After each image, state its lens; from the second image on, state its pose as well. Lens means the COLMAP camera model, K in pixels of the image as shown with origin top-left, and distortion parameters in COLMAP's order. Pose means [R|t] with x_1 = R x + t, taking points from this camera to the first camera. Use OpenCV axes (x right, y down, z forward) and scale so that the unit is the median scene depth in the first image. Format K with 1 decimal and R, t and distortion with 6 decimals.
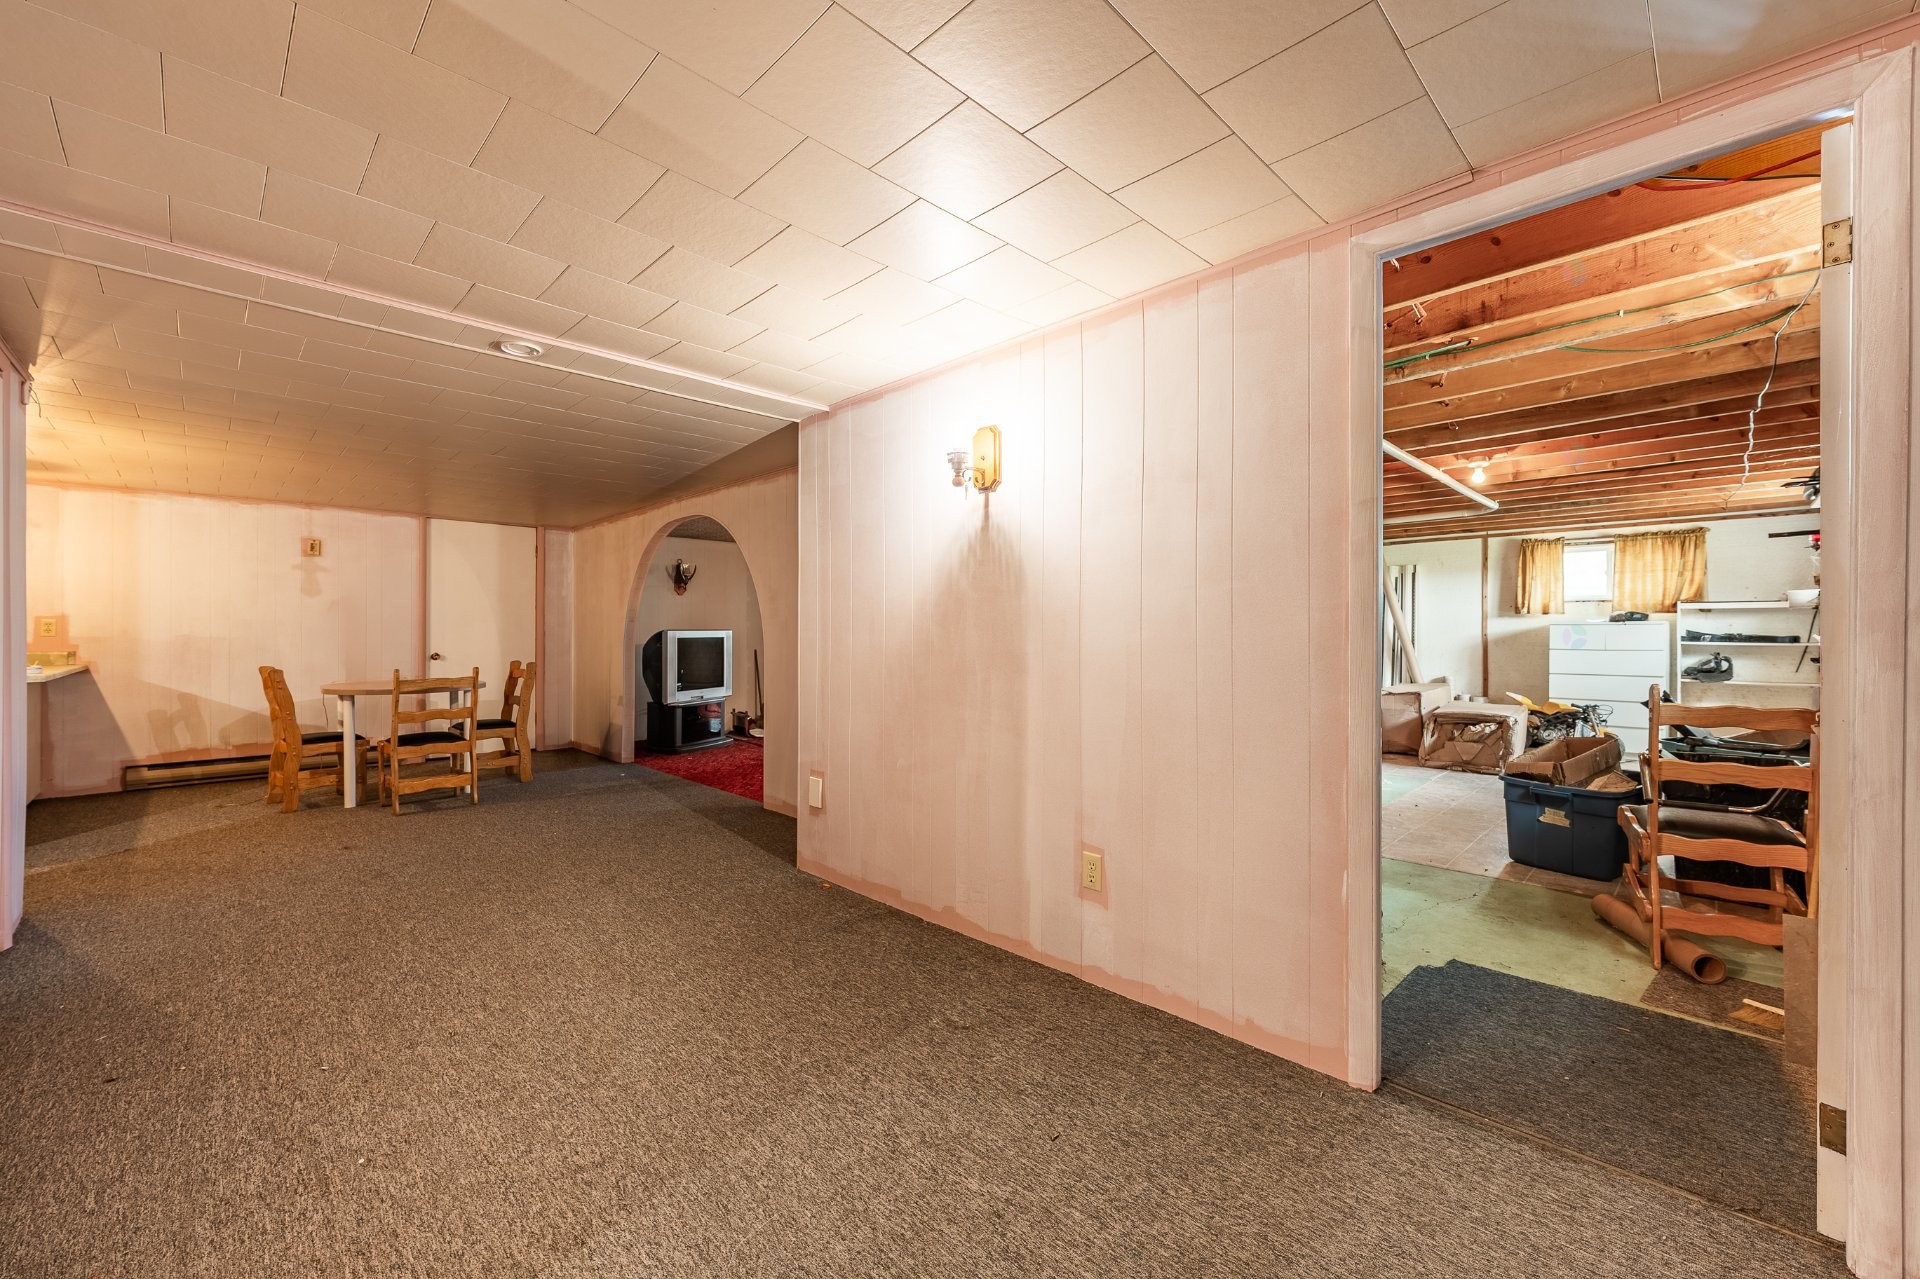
lens RADIAL K [[768.8, 0, 970.0], [0, 768.8, 629.9], [0, 0, 1]] dist [0.002732, 0.000151]
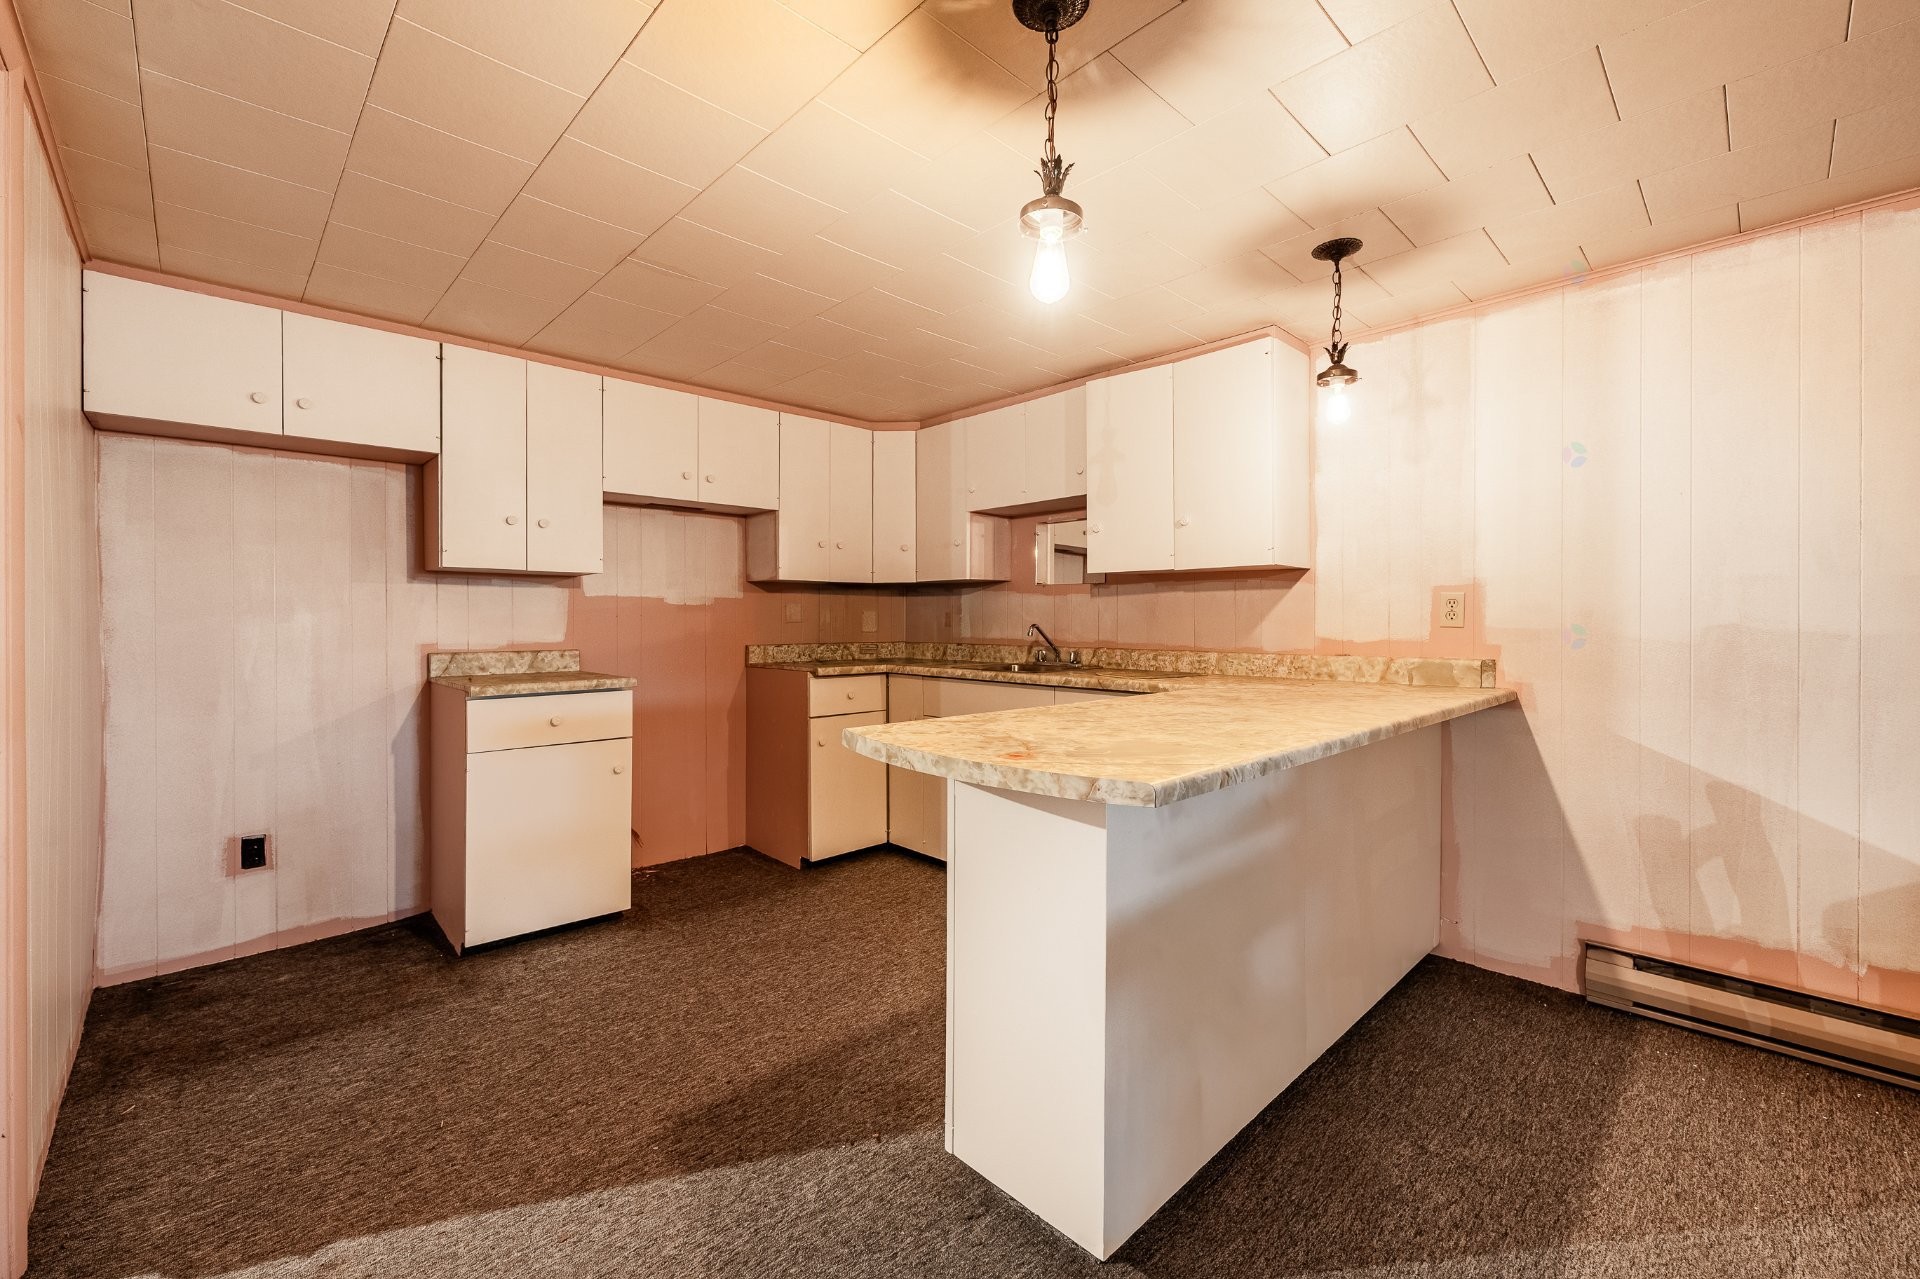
lens RADIAL K [[768.8, 0, 976.1], [0, 768.8, 627.2], [0, 0, 1]] dist [0.002732, 0.000151]
pose [[-0.018644, 0.008723, -0.999788, -0.675930], [0.006212, 0.999944, 0.008608, 0.002461], [0.999807, -0.006051, -0.018697, 0.681435]]
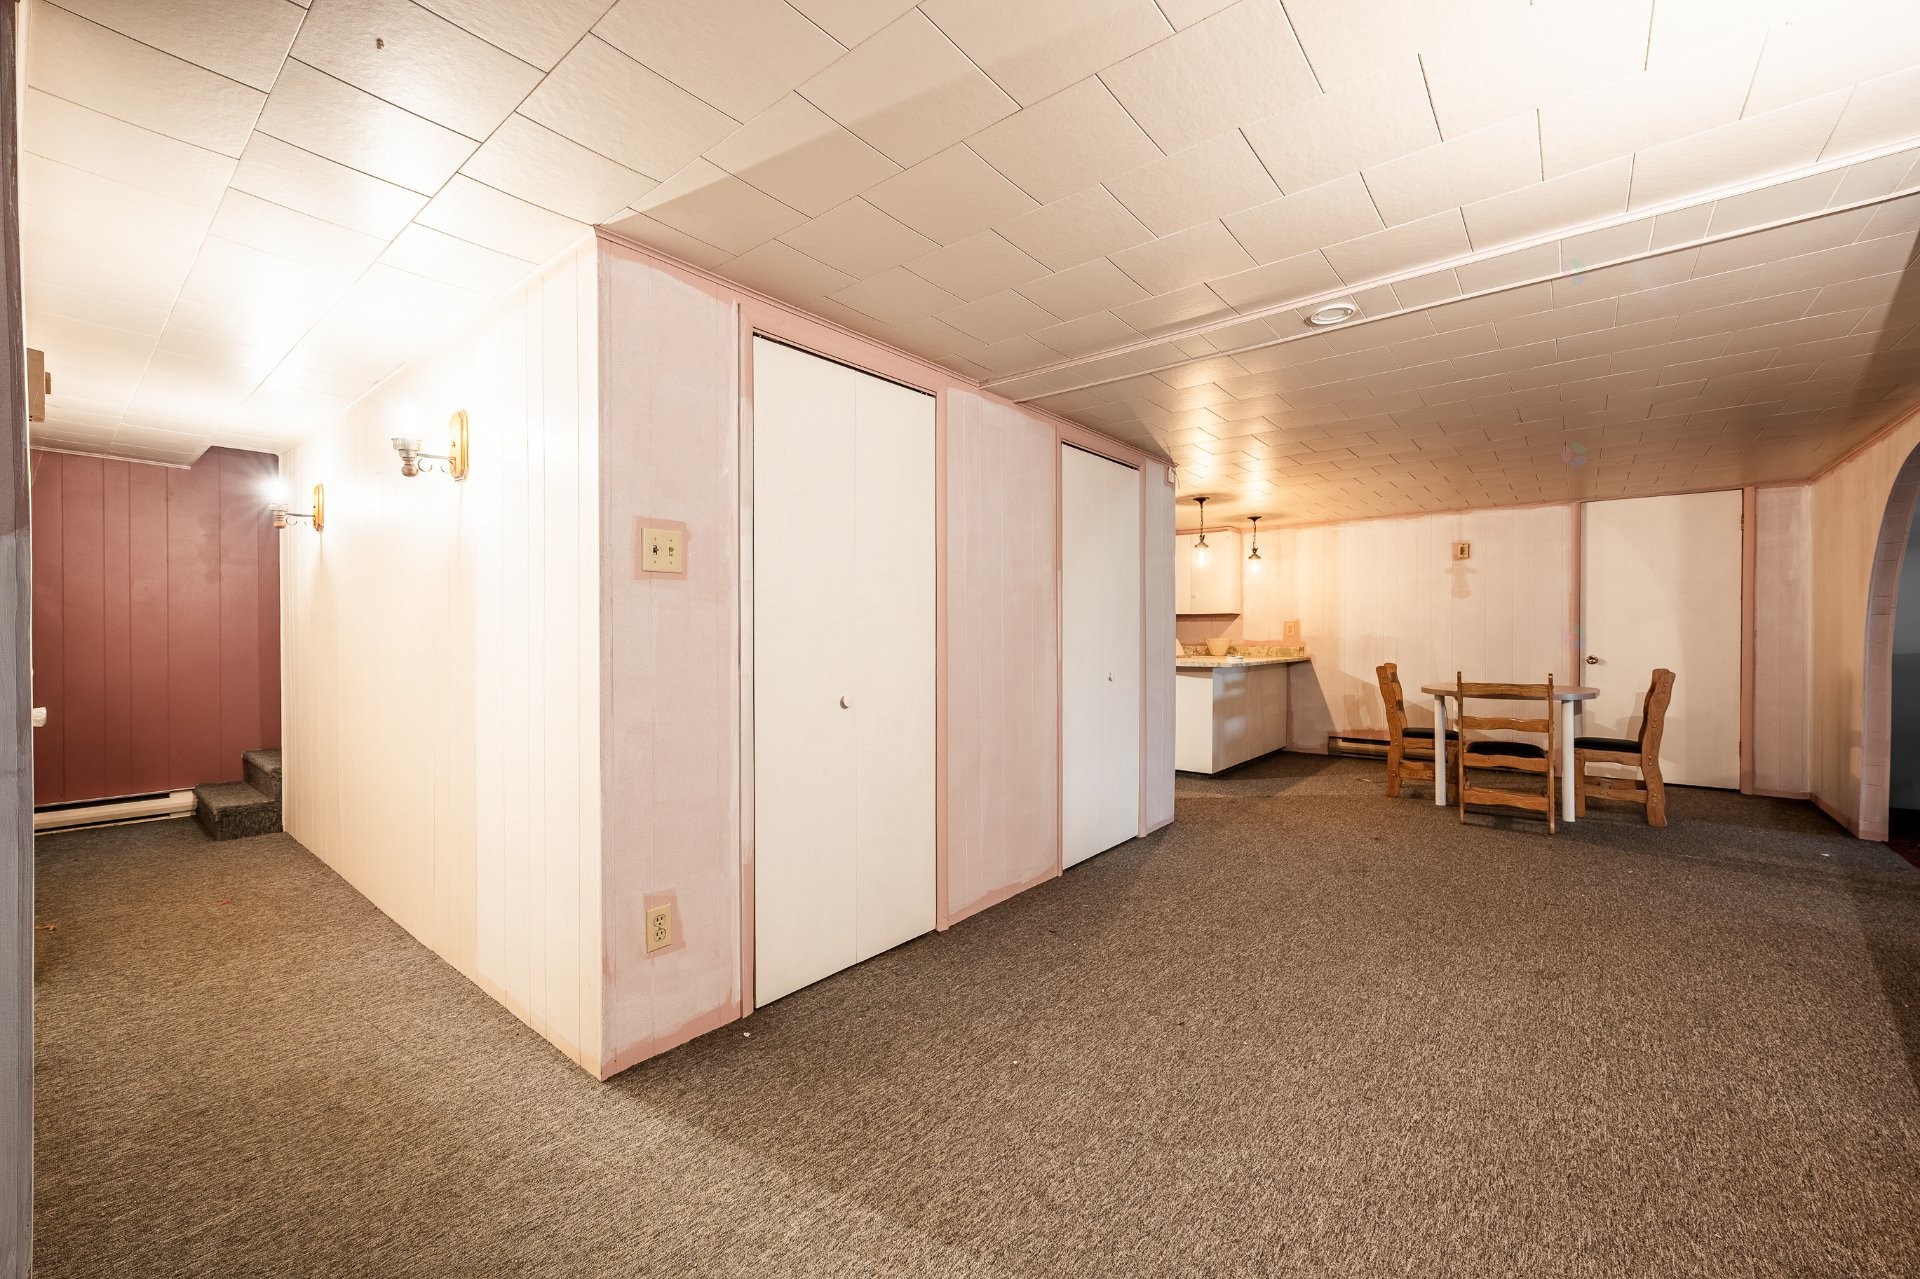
lens RADIAL K [[768.8, 0, 951.3], [0, 768.8, 638.5], [0, 0, 1]] dist [0.002732, 0.000151]
pose [[0.093801, 0.006928, -0.995567, 0.133301], [0.005675, 0.999956, 0.007493, -0.000502], [0.995575, -0.006352, 0.093758, 0.246235]]
